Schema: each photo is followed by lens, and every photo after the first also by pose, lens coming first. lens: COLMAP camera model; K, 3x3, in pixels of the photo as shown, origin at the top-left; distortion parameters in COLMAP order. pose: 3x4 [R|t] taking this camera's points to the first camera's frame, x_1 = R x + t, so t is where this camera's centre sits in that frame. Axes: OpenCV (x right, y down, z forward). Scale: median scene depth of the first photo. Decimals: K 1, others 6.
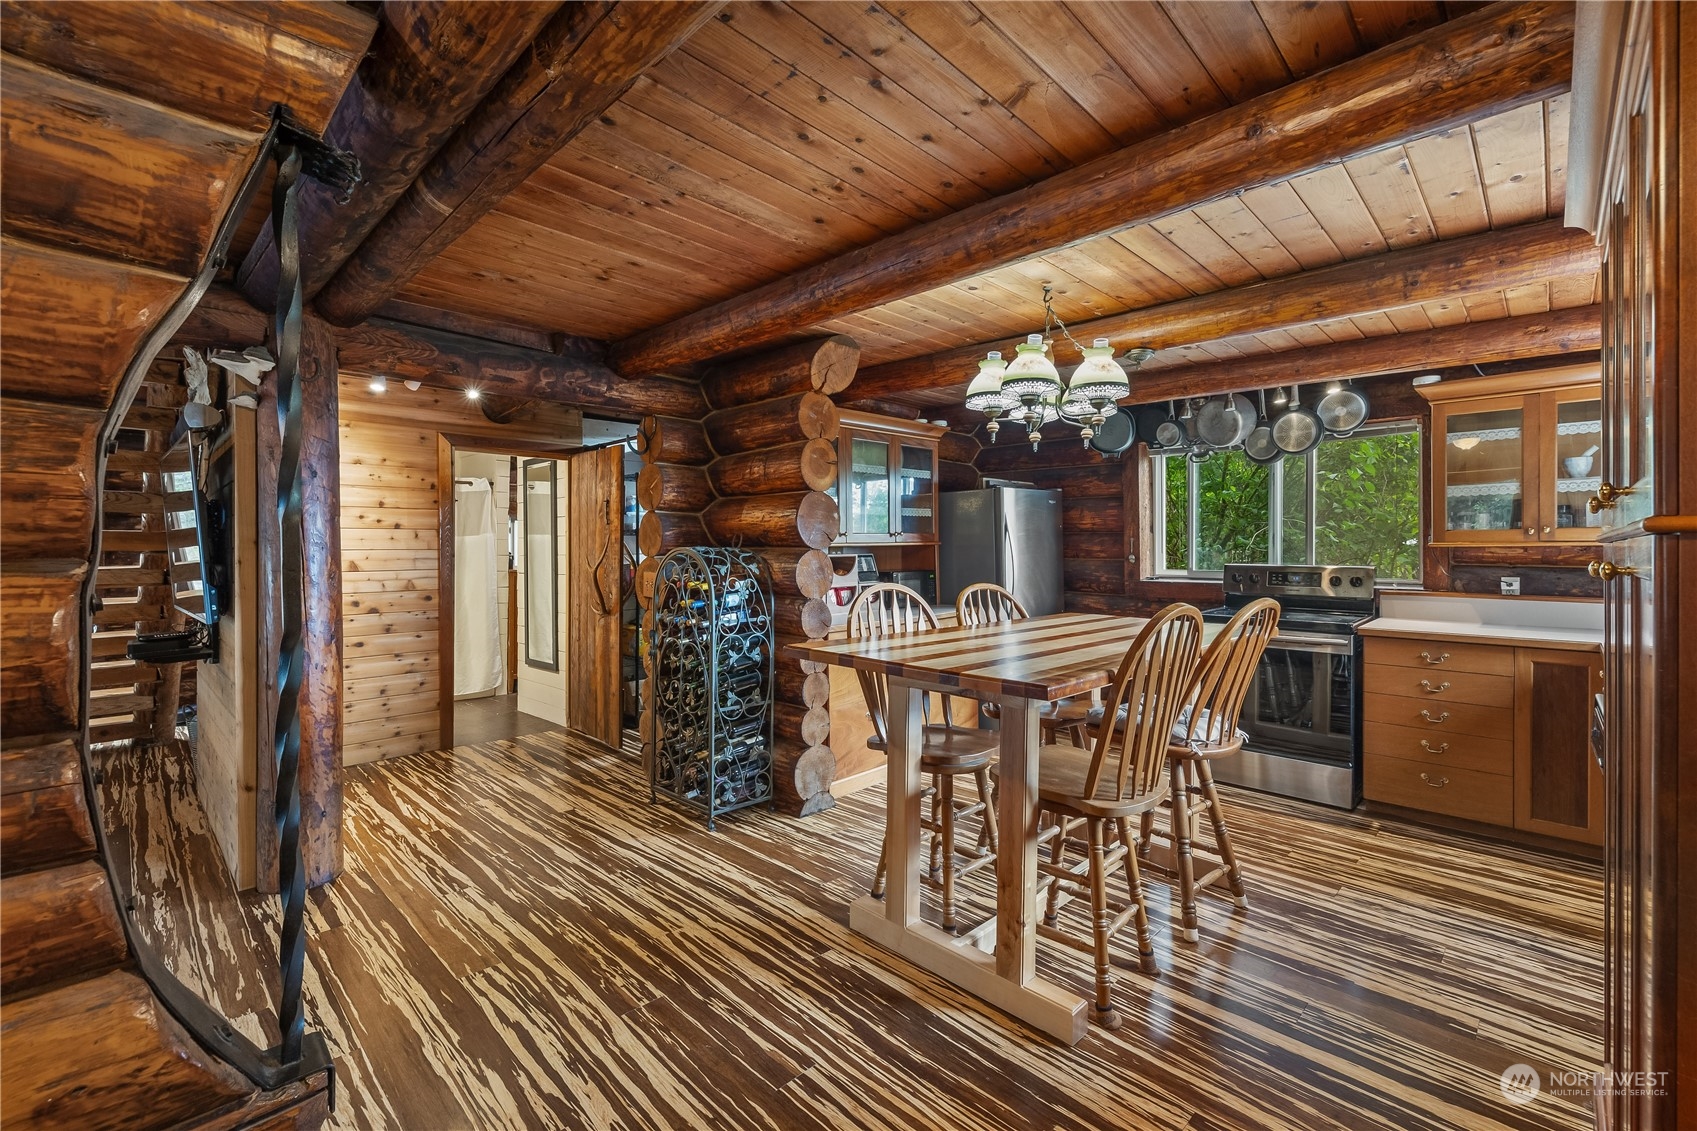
lens RADIAL K [[729.0, 0, 852.7], [0, 729.0, 552.1], [0, 0, 1]] dist [-0.002405, -0.000254]
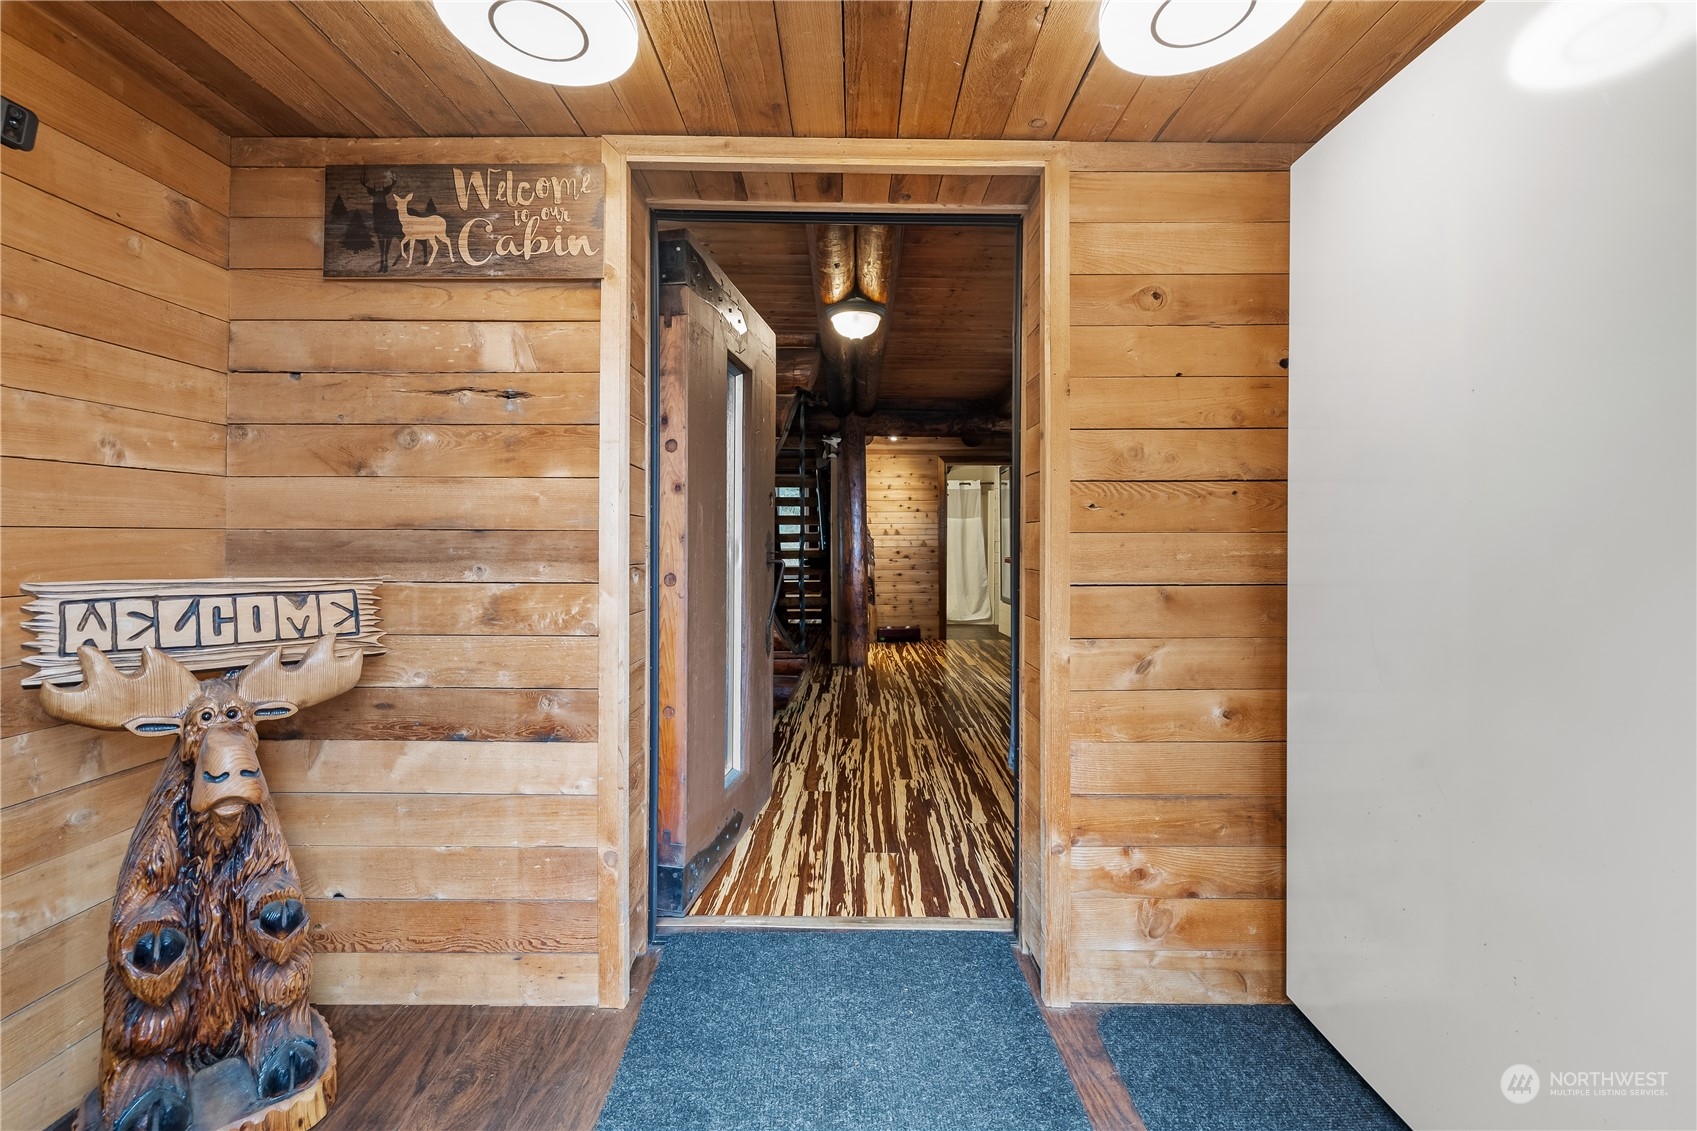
lens RADIAL K [[729.0, 0, 855.0], [0, 729.0, 556.1], [0, 0, 1]] dist [-0.002405, -0.000254]
pose [[0.698513, 0.013773, -0.715465, 0.581343], [-0.005832, 0.999891, 0.013554, 0.055892], [0.715574, -0.005295, 0.698517, -0.386851]]
